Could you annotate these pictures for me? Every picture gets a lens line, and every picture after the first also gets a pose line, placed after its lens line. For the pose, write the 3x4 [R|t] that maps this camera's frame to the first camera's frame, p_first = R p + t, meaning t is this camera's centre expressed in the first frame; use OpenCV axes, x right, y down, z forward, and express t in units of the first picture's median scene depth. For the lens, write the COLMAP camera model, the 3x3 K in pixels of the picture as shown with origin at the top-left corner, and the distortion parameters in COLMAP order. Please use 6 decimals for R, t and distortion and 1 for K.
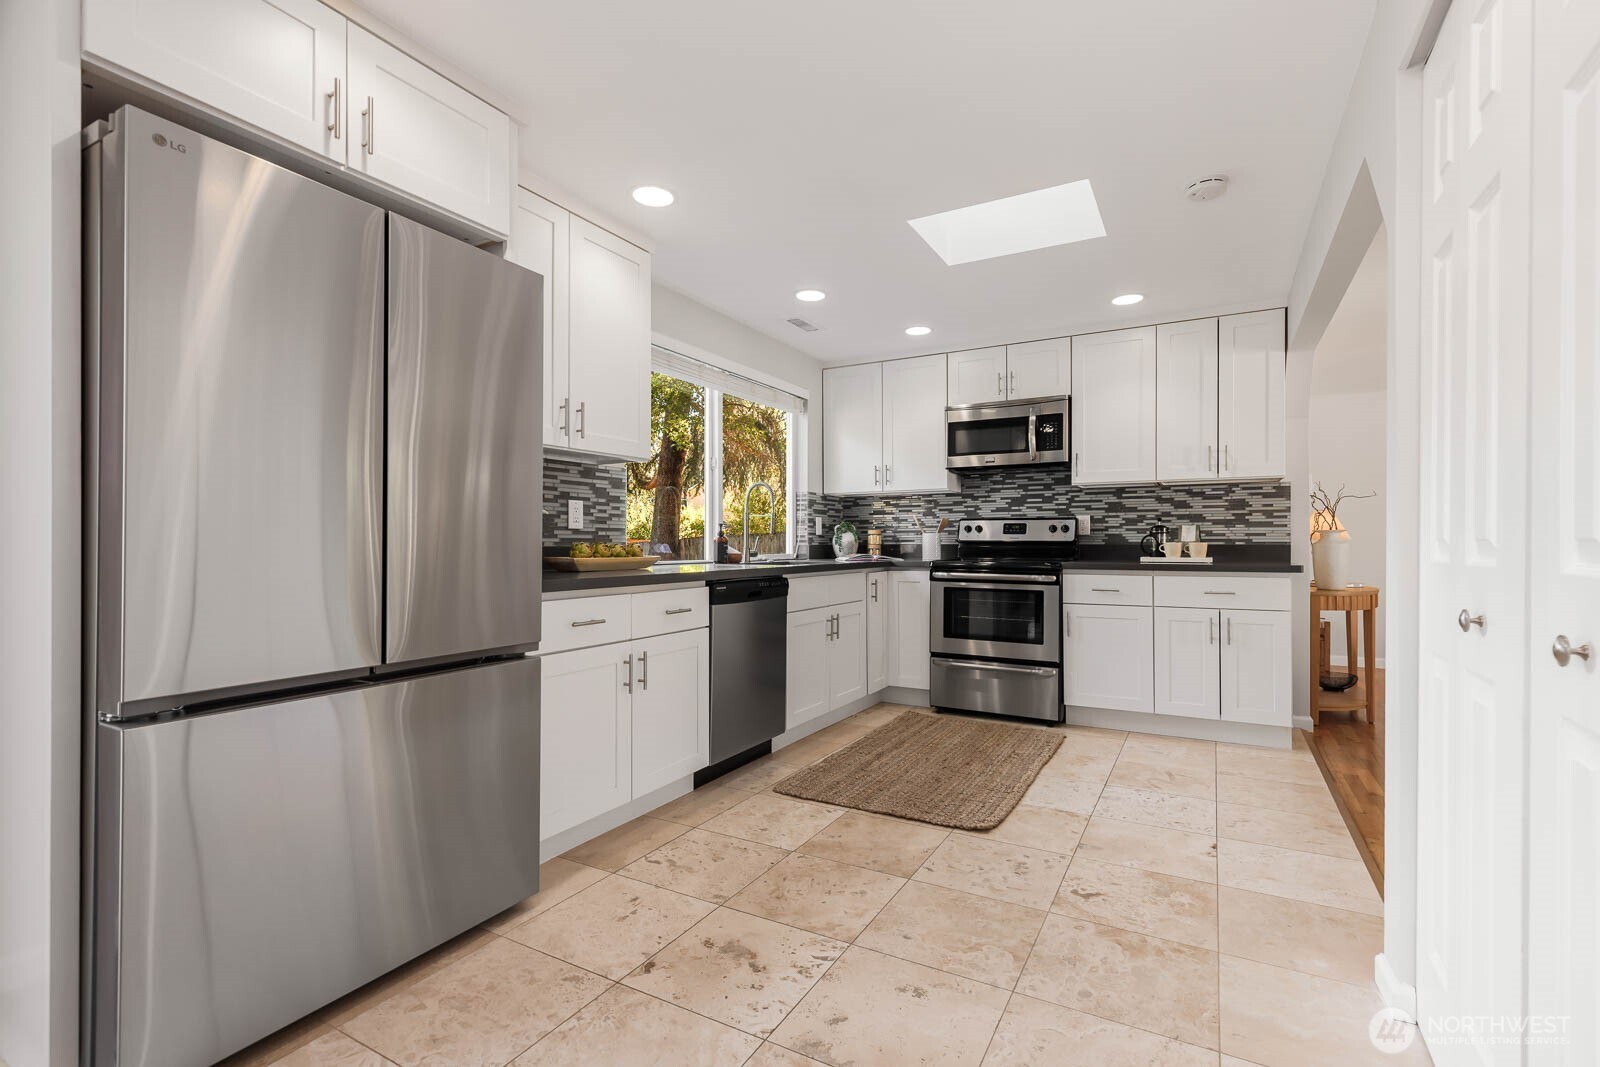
lens RADIAL K [[725.5, 0, 807.6], [0, 725.5, 540.8], [0, 0, 1]] dist [0.011657, -0.002859]
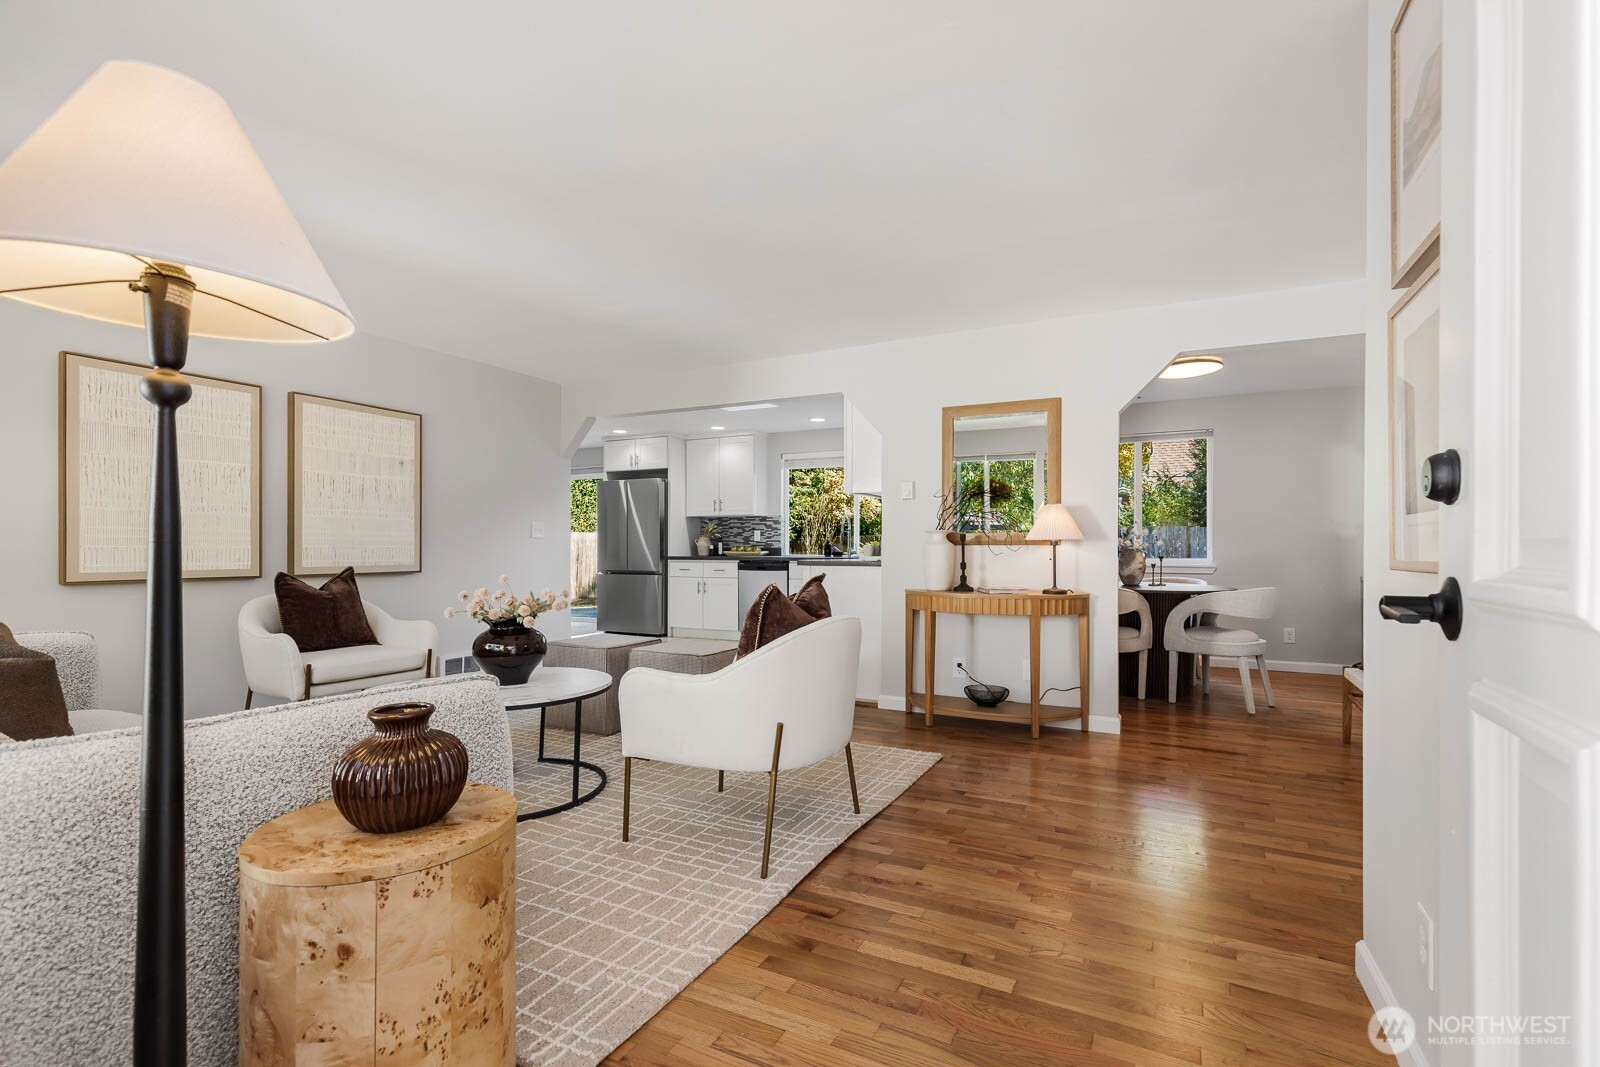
lens RADIAL K [[725.5, 0, 800.9], [0, 725.5, 546.8], [0, 0, 1]] dist [0.011657, -0.002859]
pose [[0.032048, -0.001117, -0.999486, 1.754261], [0.001318, 0.999999, -0.001075, 0.005569], [0.999485, -0.001283, 0.032050, 0.801243]]
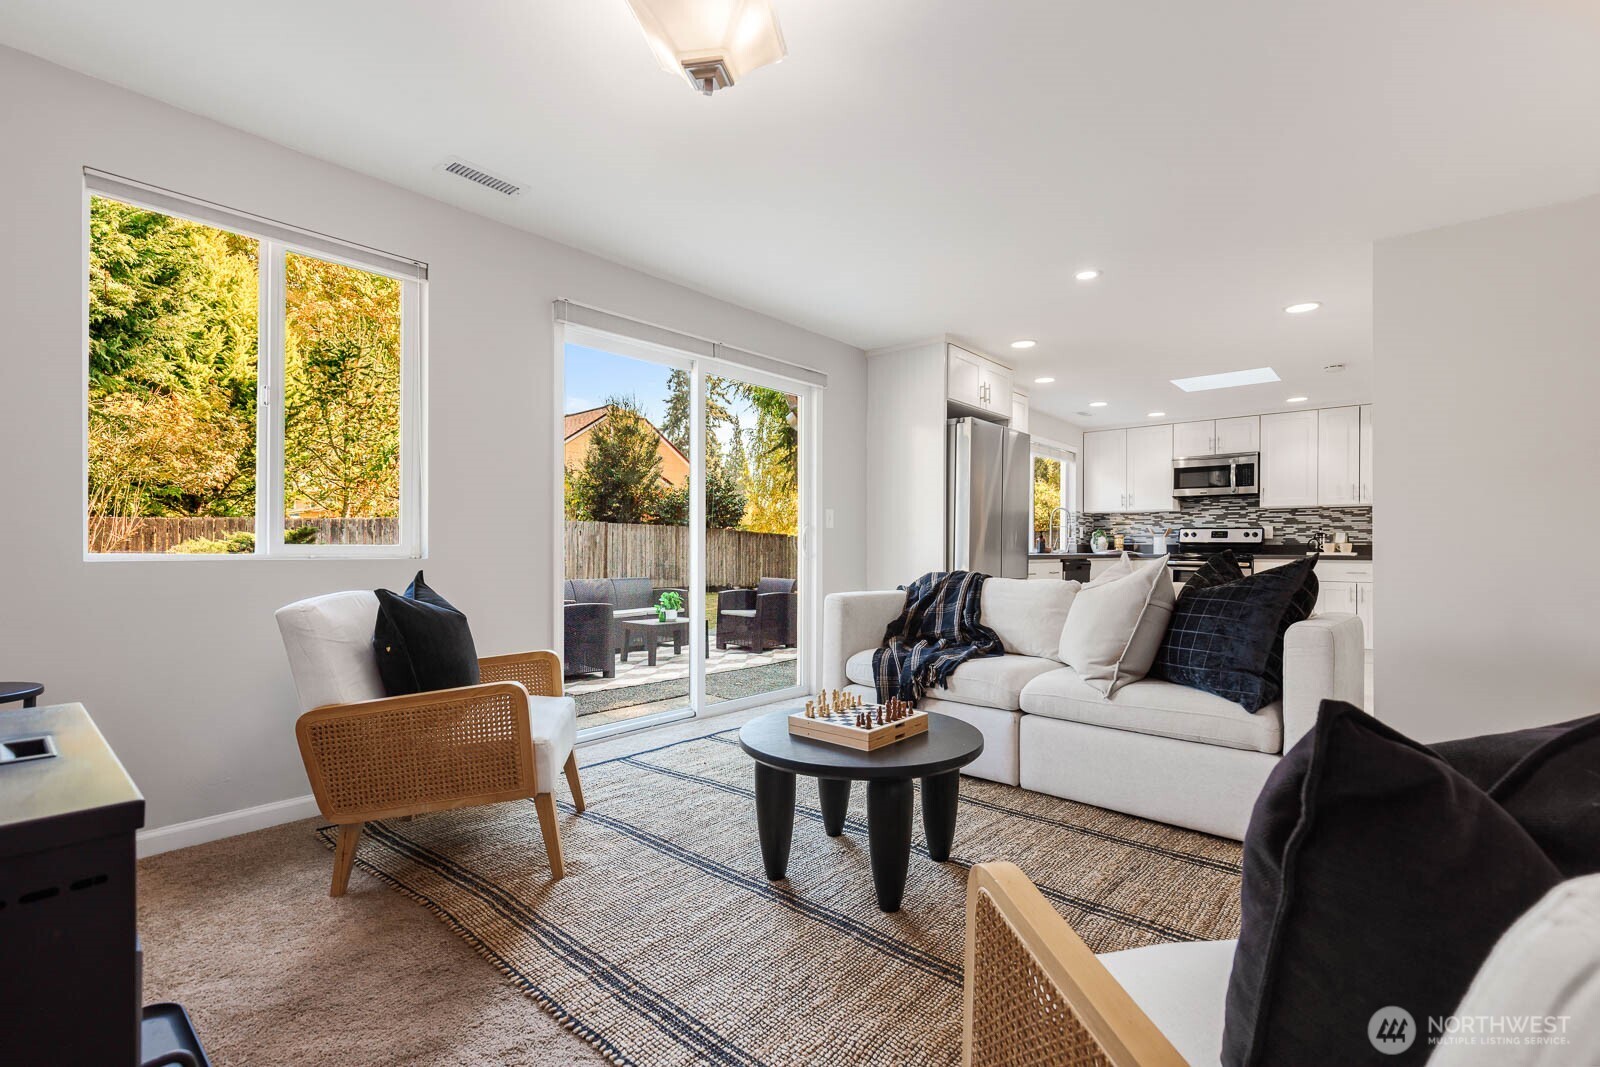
lens RADIAL K [[725.5, 0, 805.7], [0, 725.5, 544.4], [0, 0, 1]] dist [0.011657, -0.002859]
pose [[0.979201, 0.005474, -0.202818, -0.303963], [-0.005833, 0.999982, -0.001173, 0.013260], [0.202808, 0.002332, 0.979216, -0.810348]]
